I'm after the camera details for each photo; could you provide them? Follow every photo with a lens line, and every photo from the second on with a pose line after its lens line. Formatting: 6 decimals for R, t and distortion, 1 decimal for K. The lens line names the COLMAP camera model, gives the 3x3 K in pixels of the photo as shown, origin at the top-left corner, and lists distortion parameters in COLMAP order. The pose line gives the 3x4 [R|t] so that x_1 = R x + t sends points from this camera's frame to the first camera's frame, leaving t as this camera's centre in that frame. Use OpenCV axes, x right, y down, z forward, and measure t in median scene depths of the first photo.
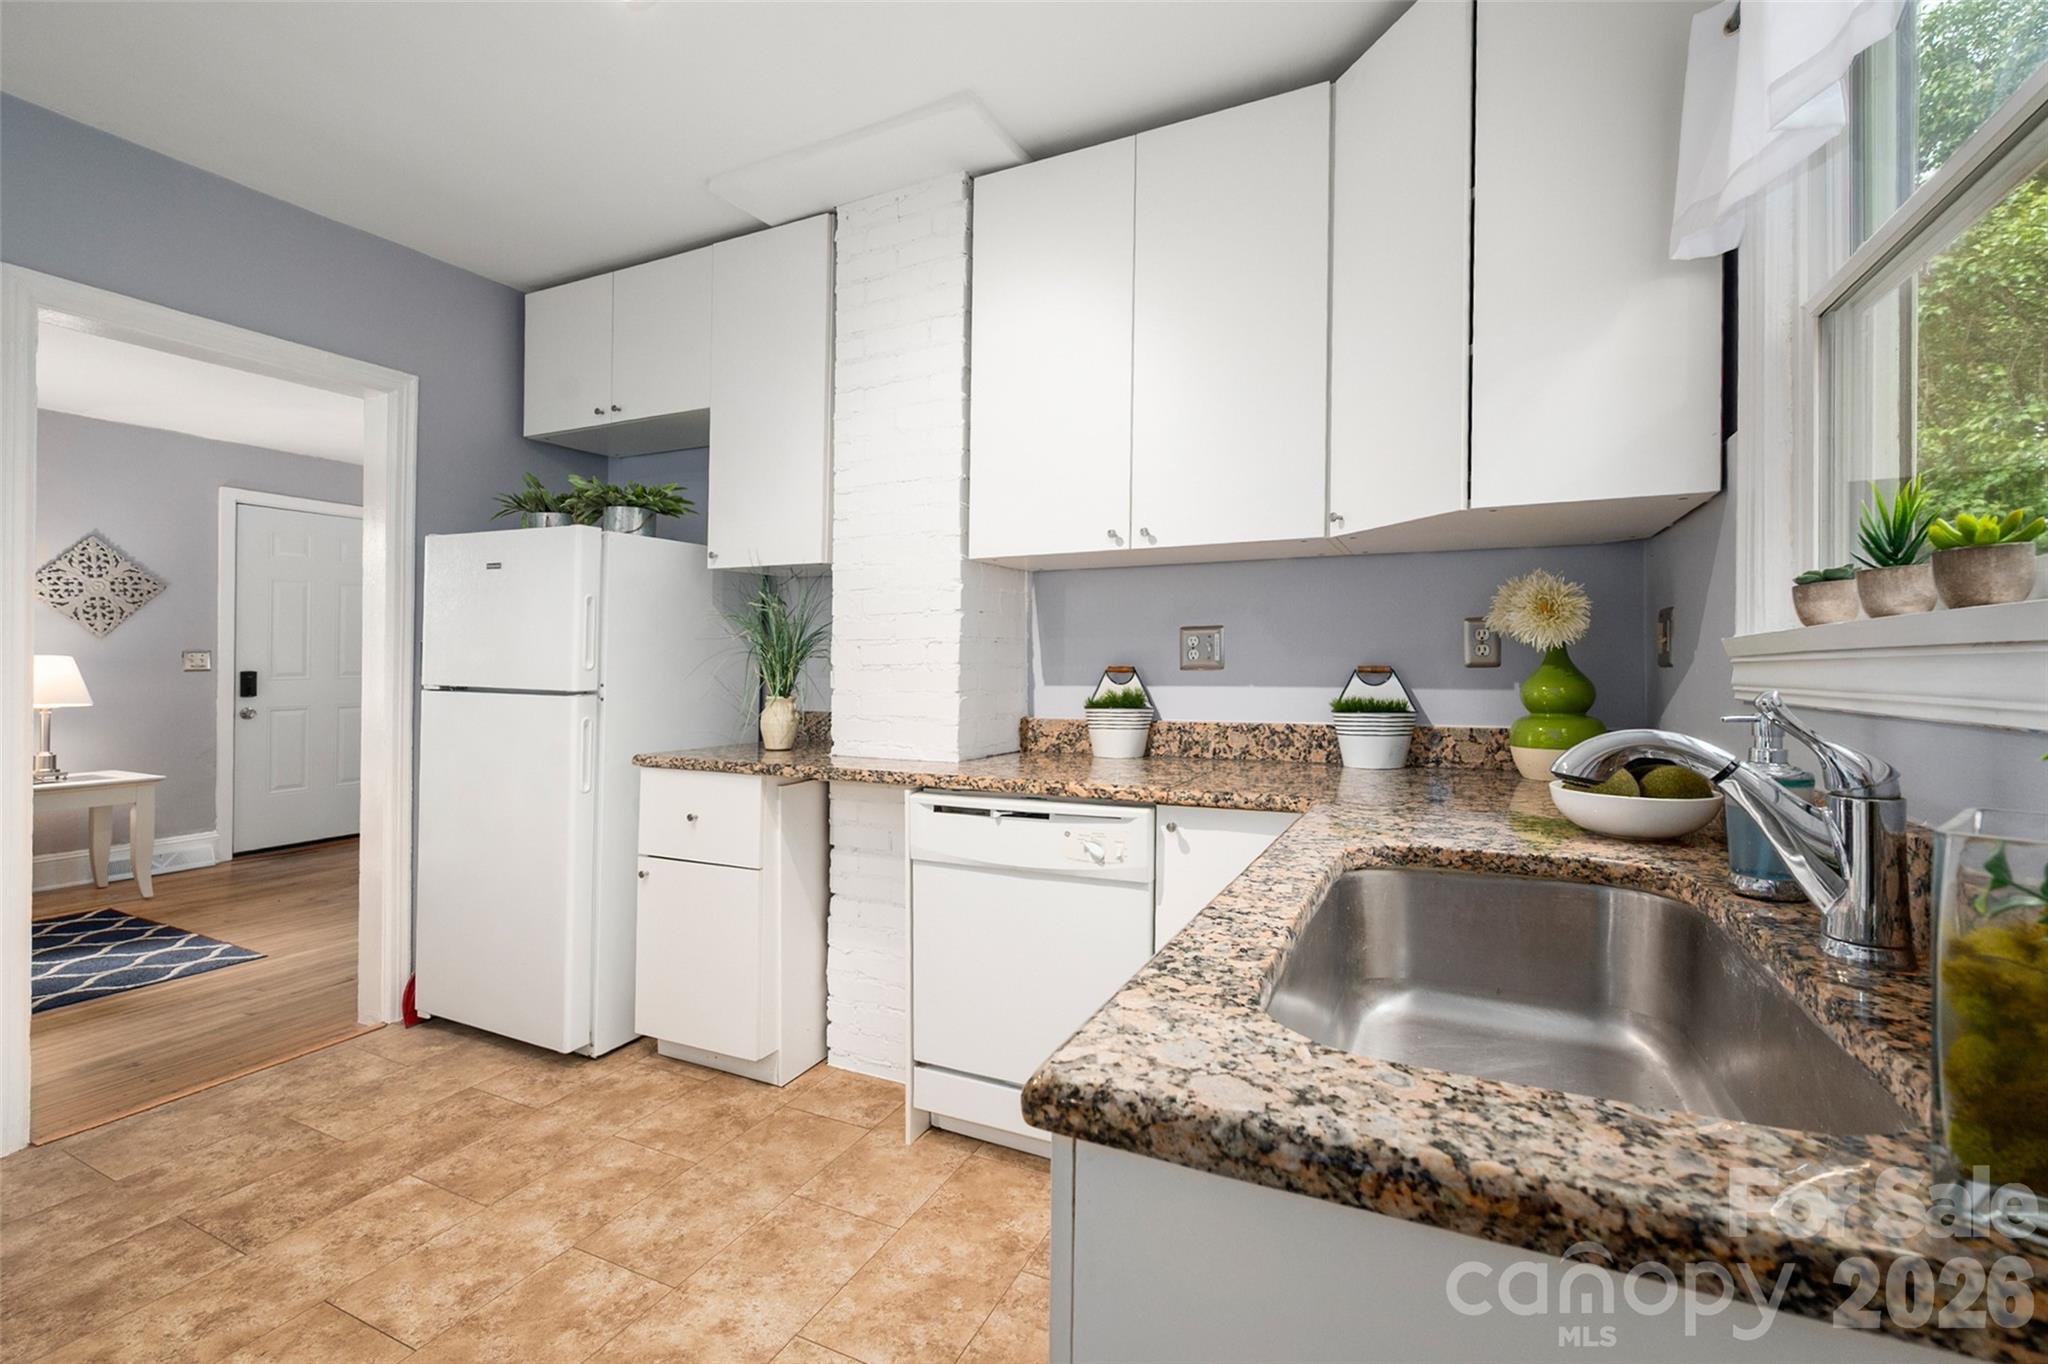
lens RADIAL K [[861.6, 0, 1055.7], [0, 861.6, 656.0], [0, 0, 1]] dist [0.000505, 0.000020]
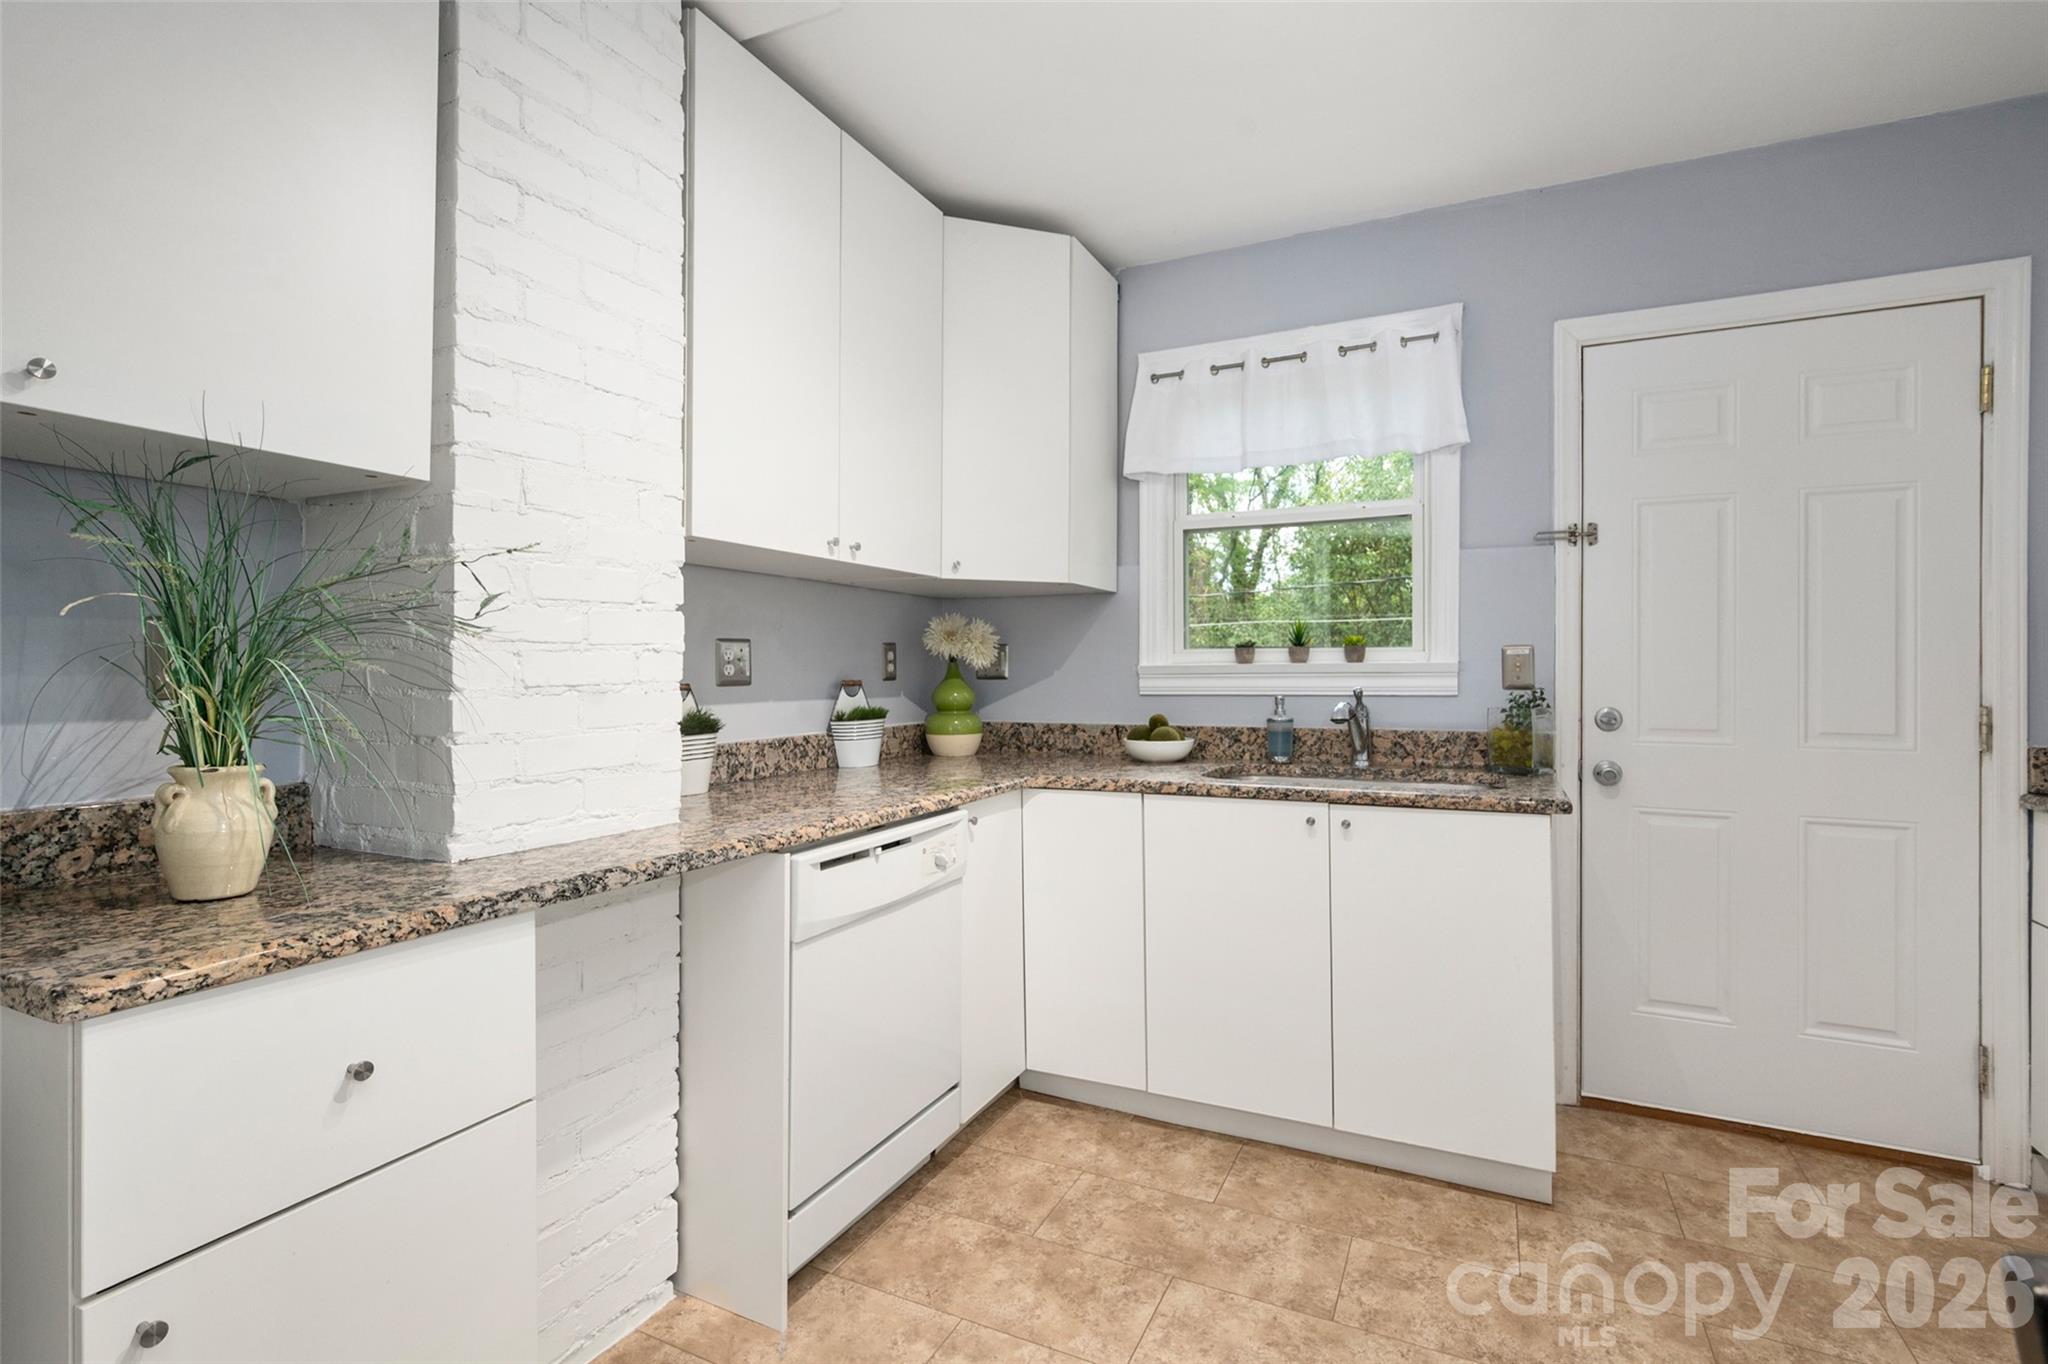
lens RADIAL K [[950.2, 0, 1022.5], [0, 950.2, 672.4], [0, 0, 1]] dist [0.000423, 0.000162]
pose [[0.023389, 0.000688, 0.999726, -0.888702], [-0.009732, 0.999953, -0.000460, -0.000900], [-0.999679, -0.009718, 0.023395, 0.706714]]
